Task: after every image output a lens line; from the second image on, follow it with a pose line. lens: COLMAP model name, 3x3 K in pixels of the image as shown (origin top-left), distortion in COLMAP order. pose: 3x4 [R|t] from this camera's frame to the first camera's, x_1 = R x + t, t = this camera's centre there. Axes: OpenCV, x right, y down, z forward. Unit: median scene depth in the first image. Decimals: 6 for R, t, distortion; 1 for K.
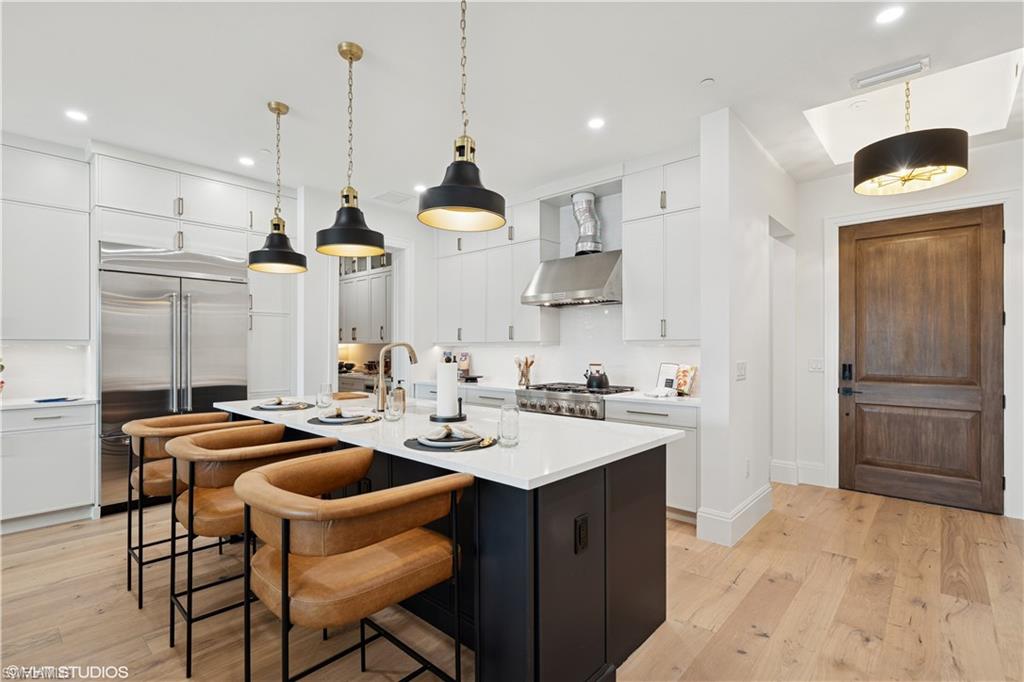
lens RADIAL K [[476.9, 0, 512.0], [0, 476.9, 346.6], [0, 0, 1]] dist [-0.001489, 0.000354]
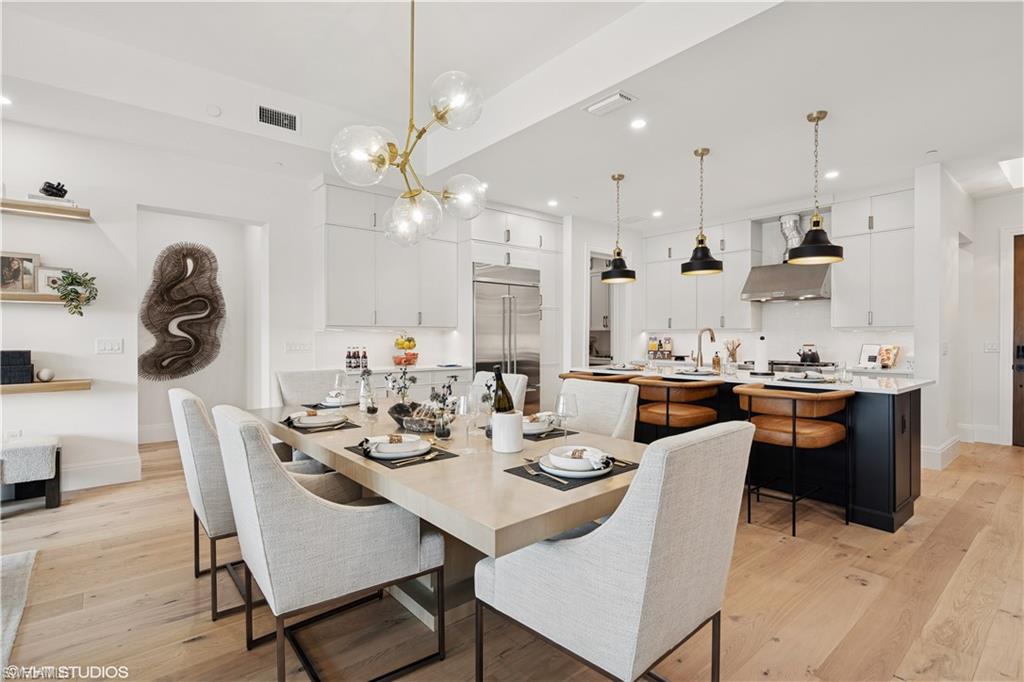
lens RADIAL K [[490.7, 0, 513.1], [0, 490.7, 339.3], [0, 0, 1]] dist [0.005517, 0.000140]
pose [[0.991038, 0.002240, -0.133563, -0.487545], [-0.001358, 0.999977, 0.006690, 0.013564], [0.133575, -0.006448, 0.991018, -0.505531]]
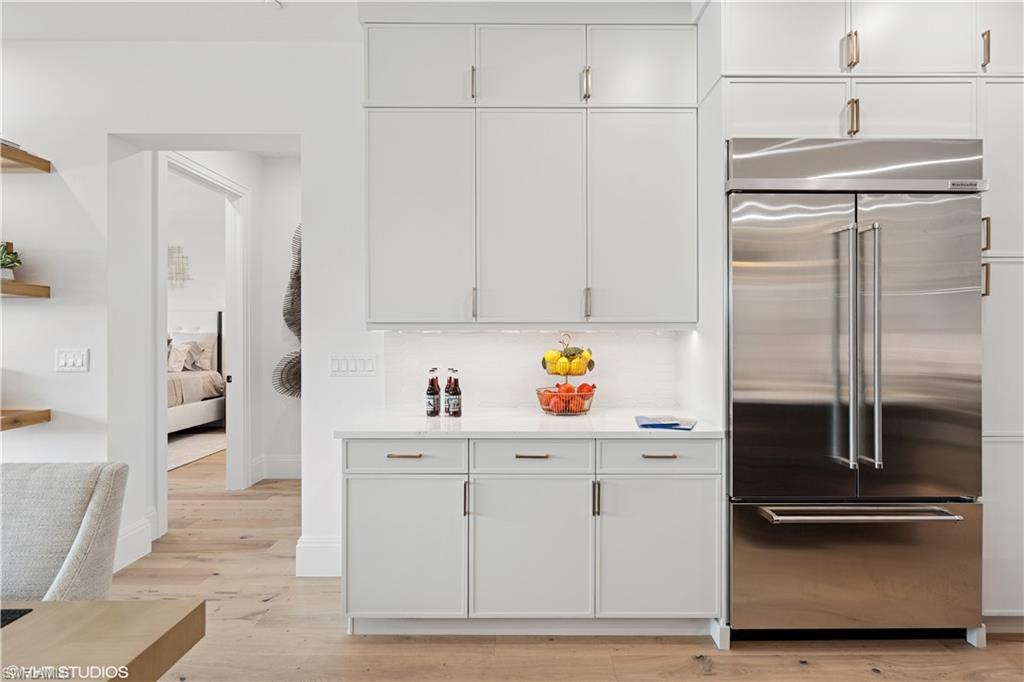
lens RADIAL K [[490.7, 0, 533.7], [0, 490.7, 333.8], [0, 0, 1]] dist [0.005517, 0.000140]
pose [[0.682244, 0.002415, -0.731121, -0.558977], [0.001279, 0.999989, 0.004497, -0.002593], [0.731124, -0.004003, 0.682233, 0.418449]]
